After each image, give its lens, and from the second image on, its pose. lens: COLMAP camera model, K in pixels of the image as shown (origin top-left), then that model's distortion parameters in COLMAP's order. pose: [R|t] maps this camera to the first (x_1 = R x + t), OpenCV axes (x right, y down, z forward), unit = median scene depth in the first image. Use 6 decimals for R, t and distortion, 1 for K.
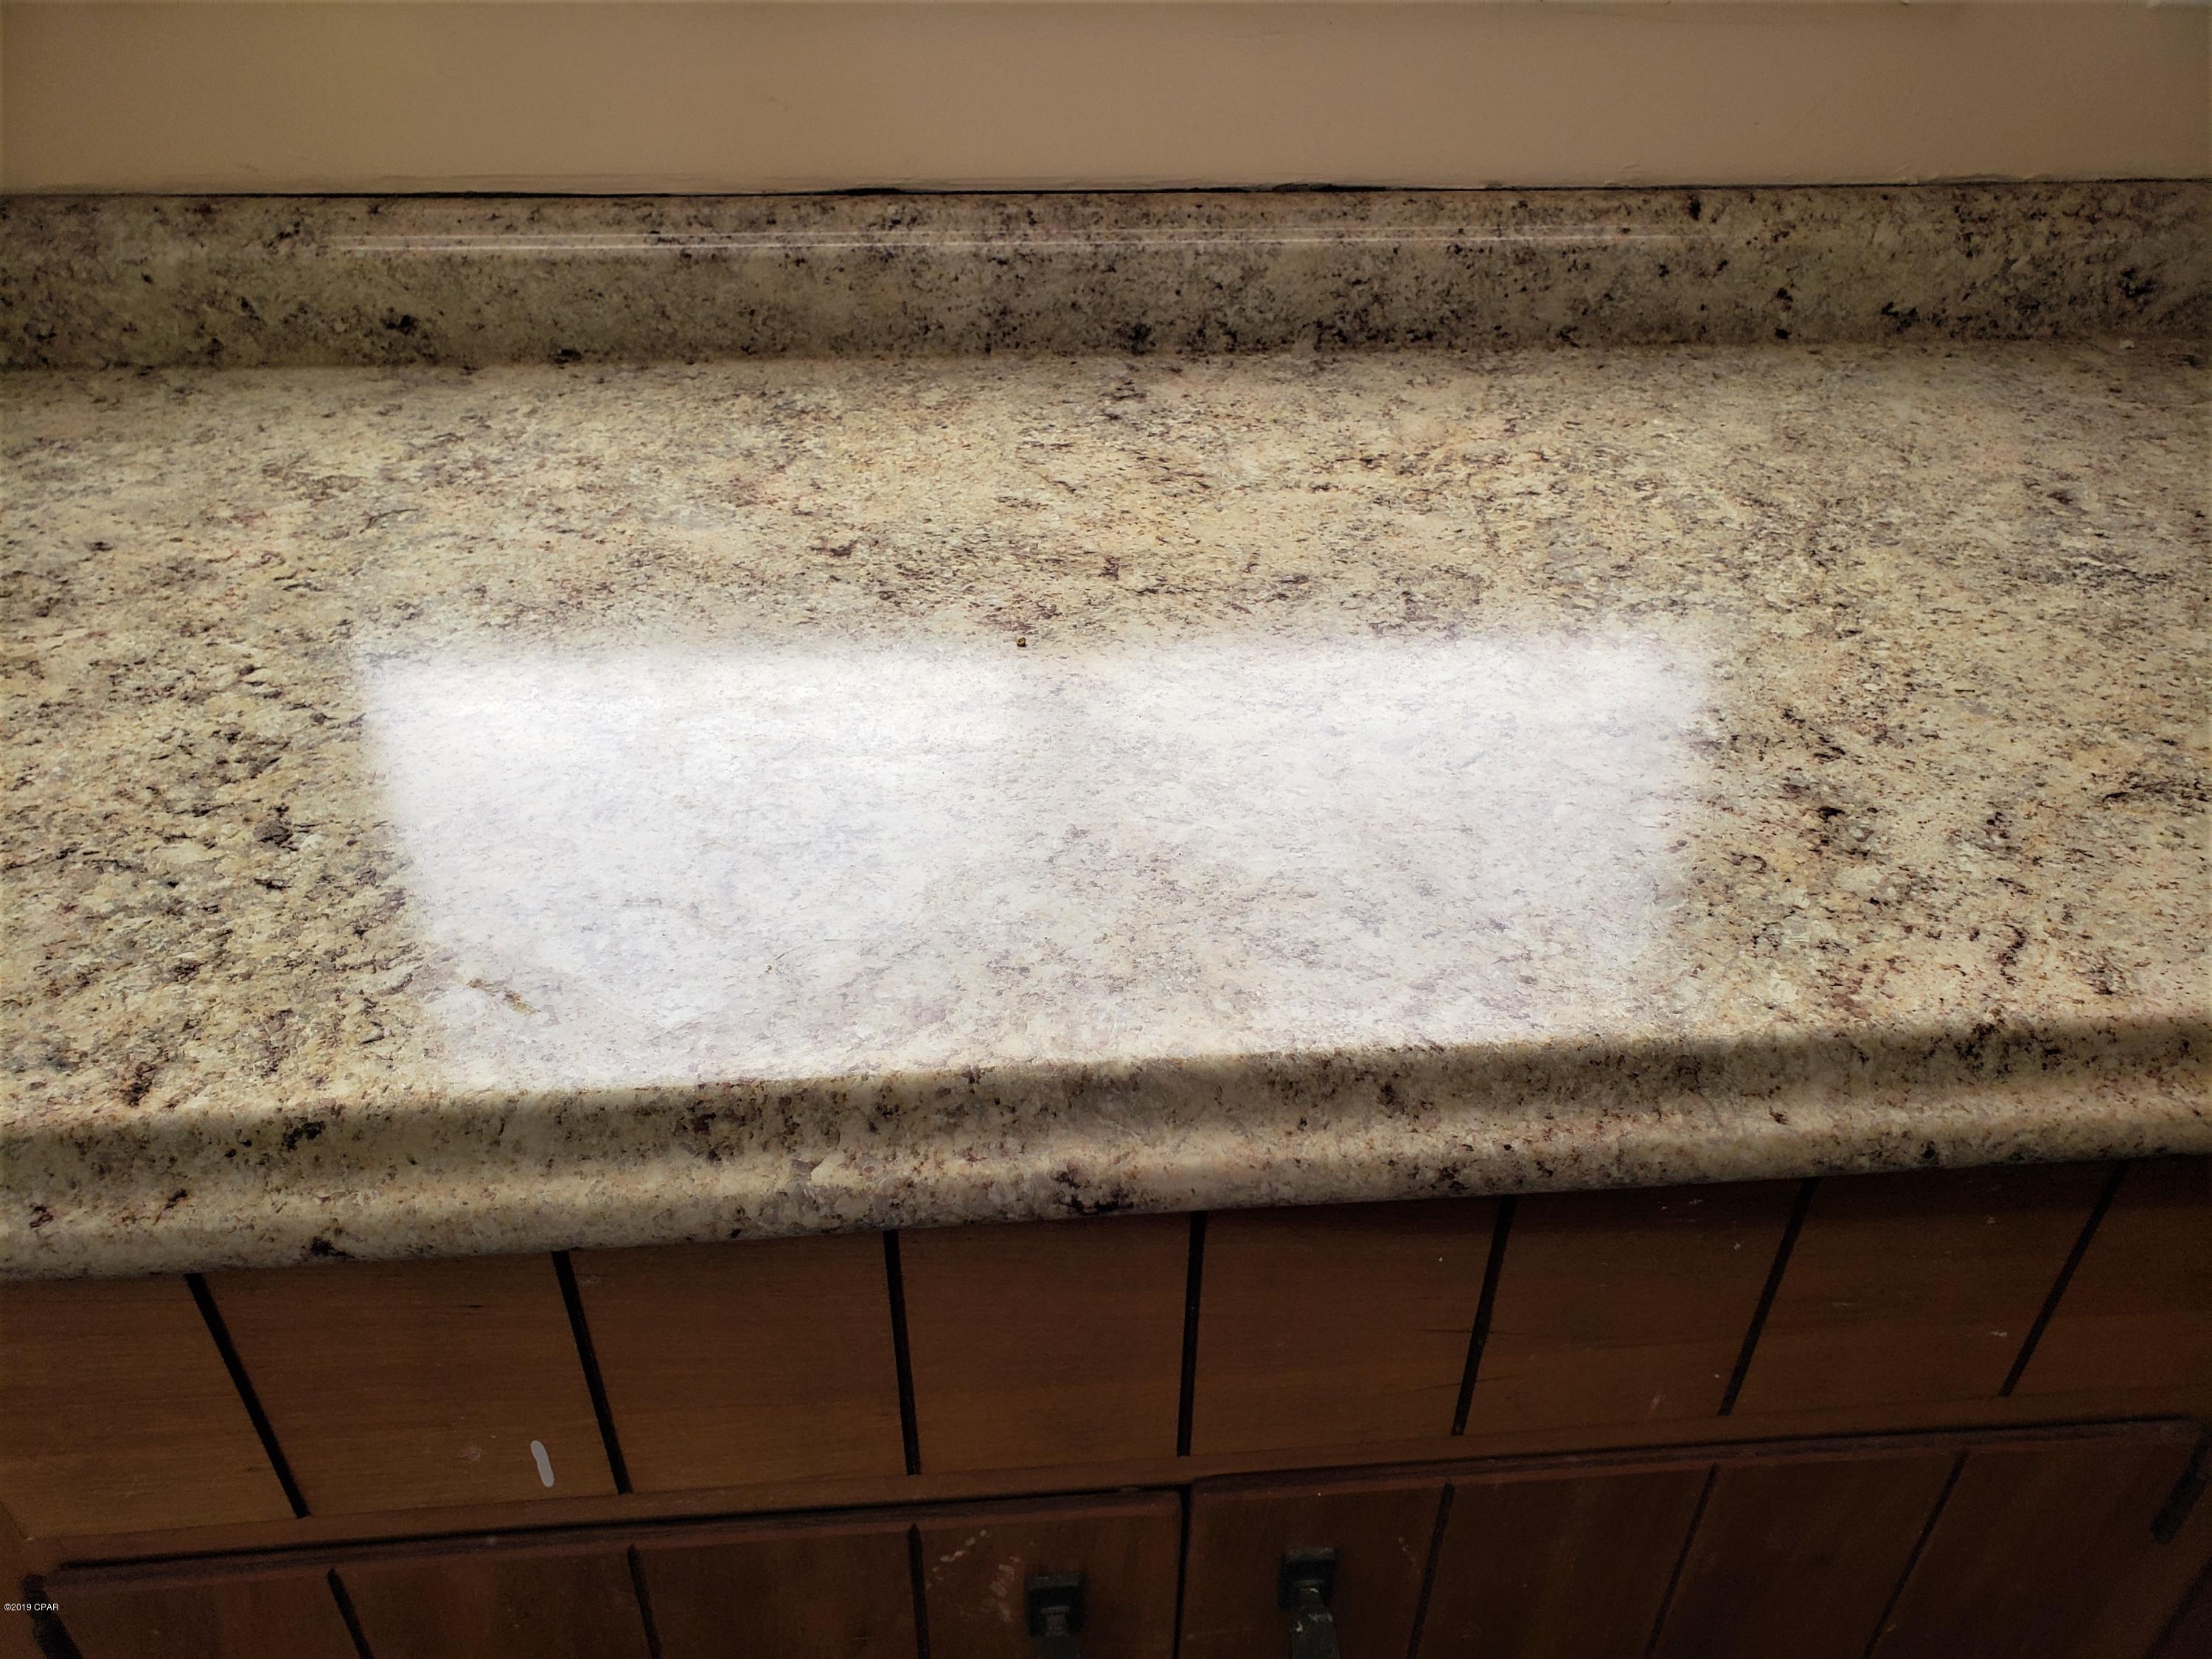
lens RADIAL K [[1755.4, 0, 1118.9], [0, 1755.4, 846.3], [0, 0, 1]] dist [0.010760, -0.005014]
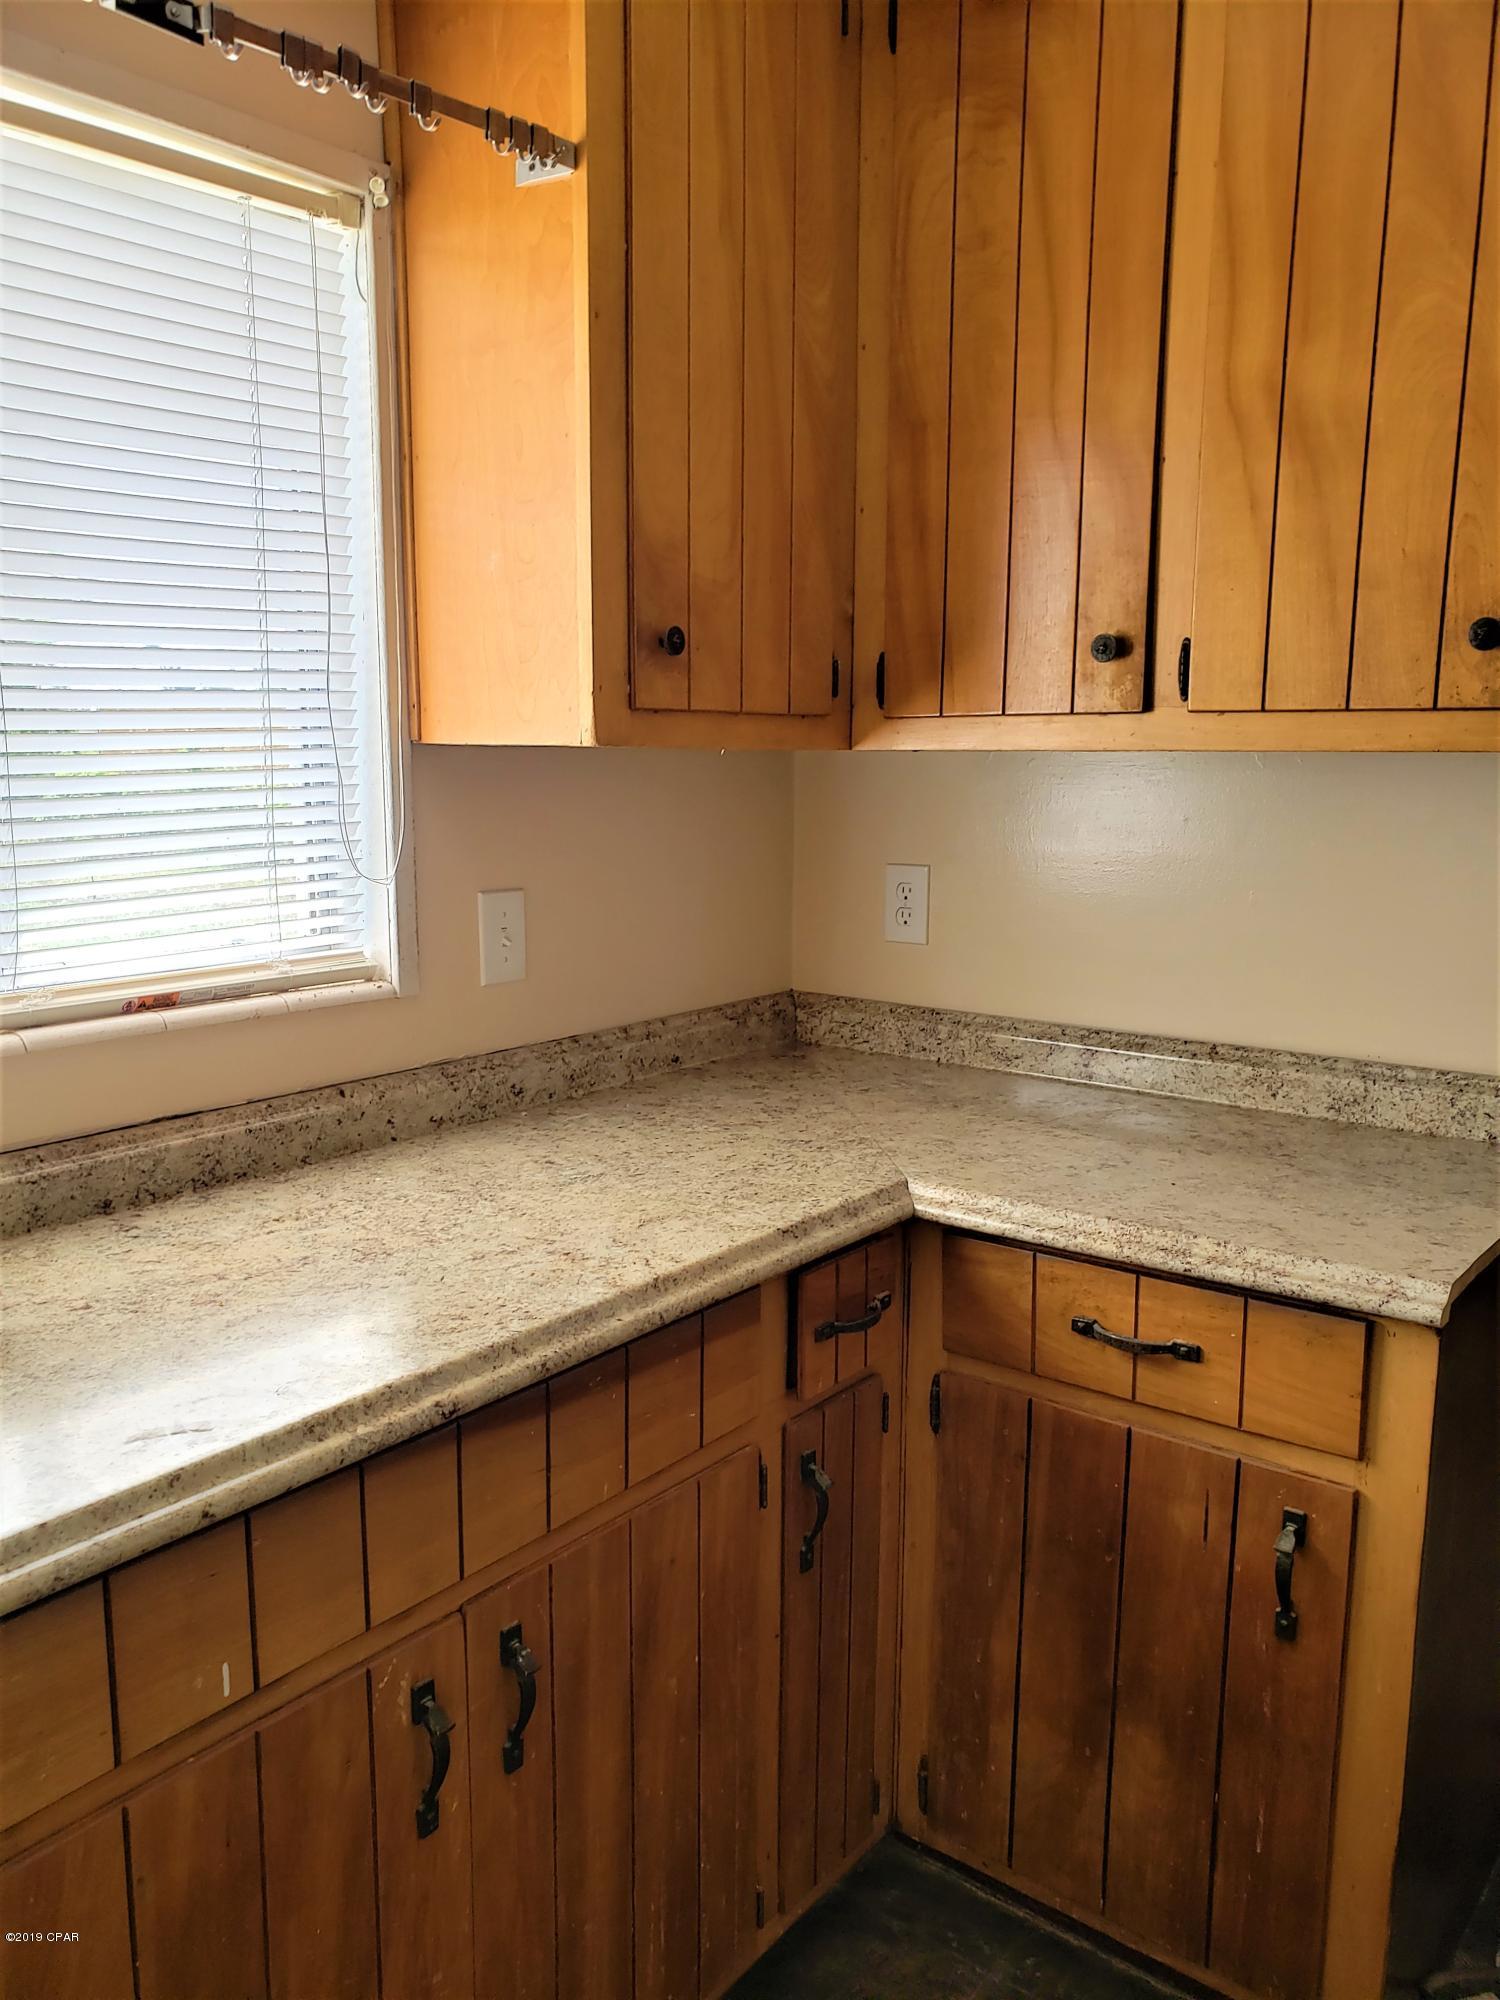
lens RADIAL K [[1587.1, 0, 748.3], [0, 1587.1, 1001.4], [0, 0, 1]] dist [0.010760, -0.005014]
pose [[0.687980, -0.134089, 0.713234, -0.708075], [0.432441, 0.864997, -0.254509, 0.250146], [-0.582819, 0.483529, 0.653086, -0.613533]]
